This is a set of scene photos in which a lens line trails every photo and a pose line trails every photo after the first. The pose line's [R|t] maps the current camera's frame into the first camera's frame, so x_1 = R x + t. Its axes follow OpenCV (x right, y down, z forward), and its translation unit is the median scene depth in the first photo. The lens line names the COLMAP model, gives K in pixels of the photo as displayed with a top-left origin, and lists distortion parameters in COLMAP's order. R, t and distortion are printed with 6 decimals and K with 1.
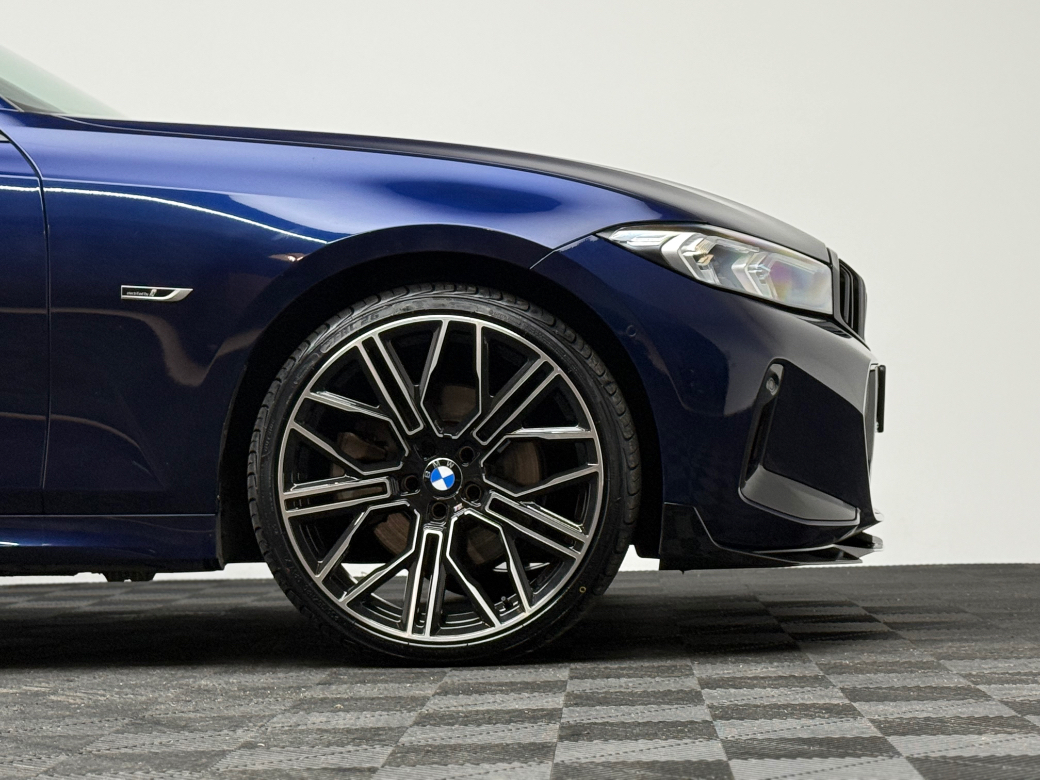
lens RADIAL K [[2430.1, 0, 519.5], [0, 2430.1, 391.1], [0, 0, 1]] dist [0.128364, 0.000000]
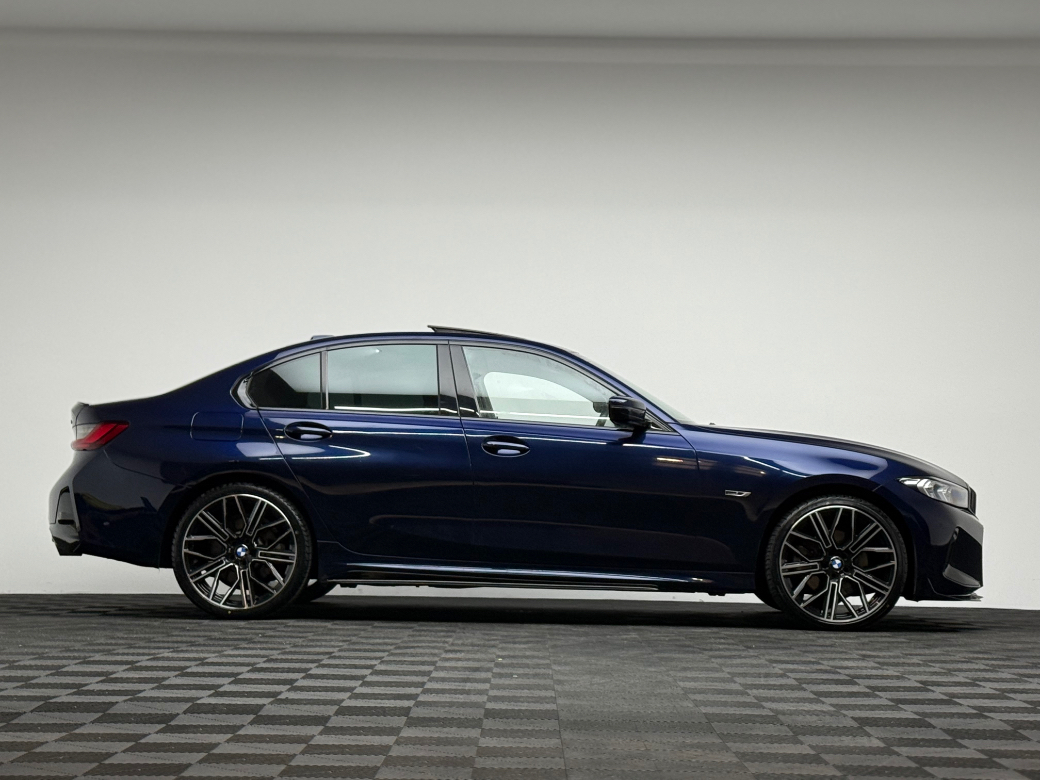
lens RADIAL K [[2035.4, 0, 521.3], [0, 2035.4, 392.0], [0, 0, 1]] dist [0.031976, 0.000000]
pose [[0.998818, 0.044490, 0.019569, -0.450893], [-0.043641, 0.998170, -0.041849, -0.047897], [-0.021395, 0.040946, 0.998932, -1.347016]]
